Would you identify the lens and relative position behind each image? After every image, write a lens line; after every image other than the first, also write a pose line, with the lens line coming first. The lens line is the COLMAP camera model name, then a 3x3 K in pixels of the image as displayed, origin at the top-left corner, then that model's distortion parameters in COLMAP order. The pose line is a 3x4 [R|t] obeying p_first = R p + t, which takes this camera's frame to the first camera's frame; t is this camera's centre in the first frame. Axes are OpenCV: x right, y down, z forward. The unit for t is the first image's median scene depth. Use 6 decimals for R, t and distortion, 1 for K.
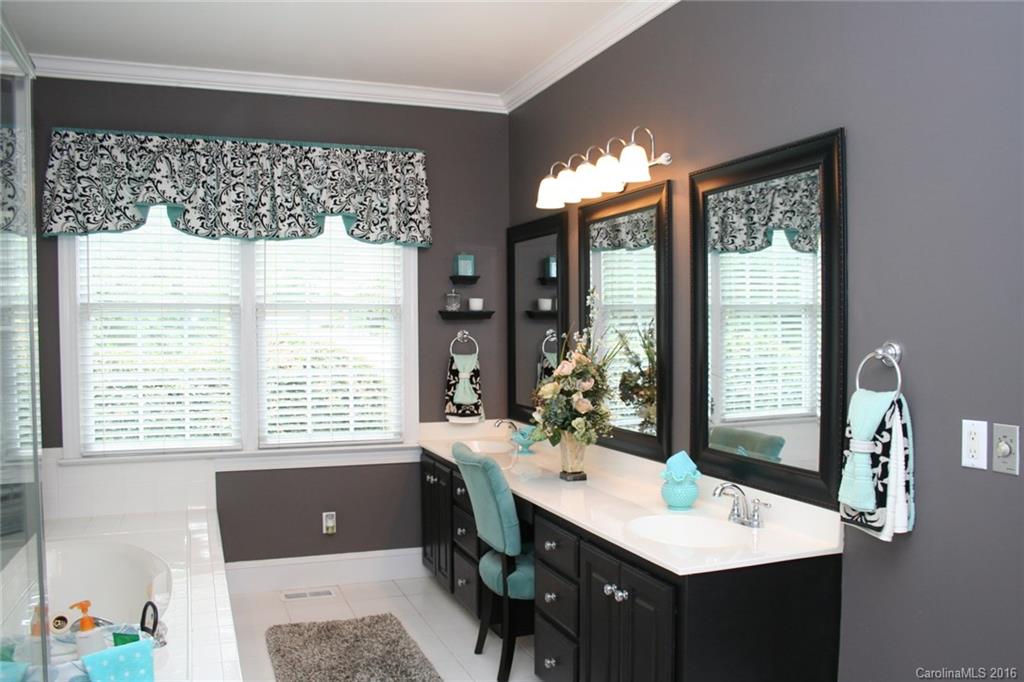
lens RADIAL K [[850.3, 0, 513.4], [0, 850.3, 344.4], [0, 0, 1]] dist [-0.130815, 0.095149]
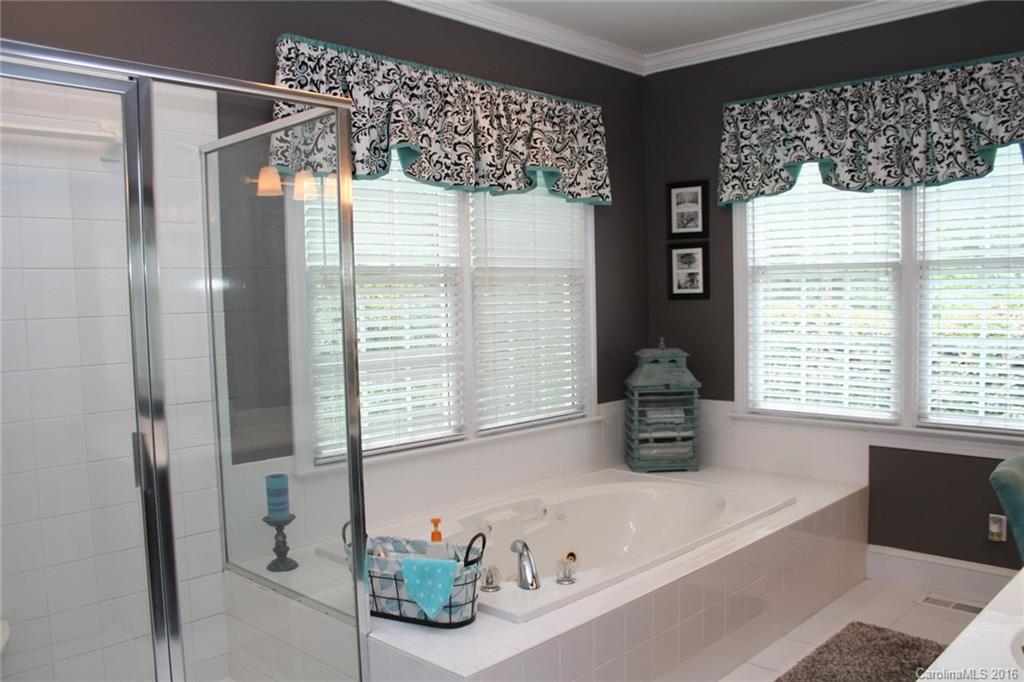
lens RADIAL K [[850.3, 0, 510.0], [0, 850.3, 347.4], [0, 0, 1]] dist [-0.130815, 0.095149]
pose [[0.425881, 0.052195, -0.903273, 0.309355], [0.000924, 0.998309, 0.058122, -0.009367], [0.904779, -0.025587, 0.425112, 0.260027]]
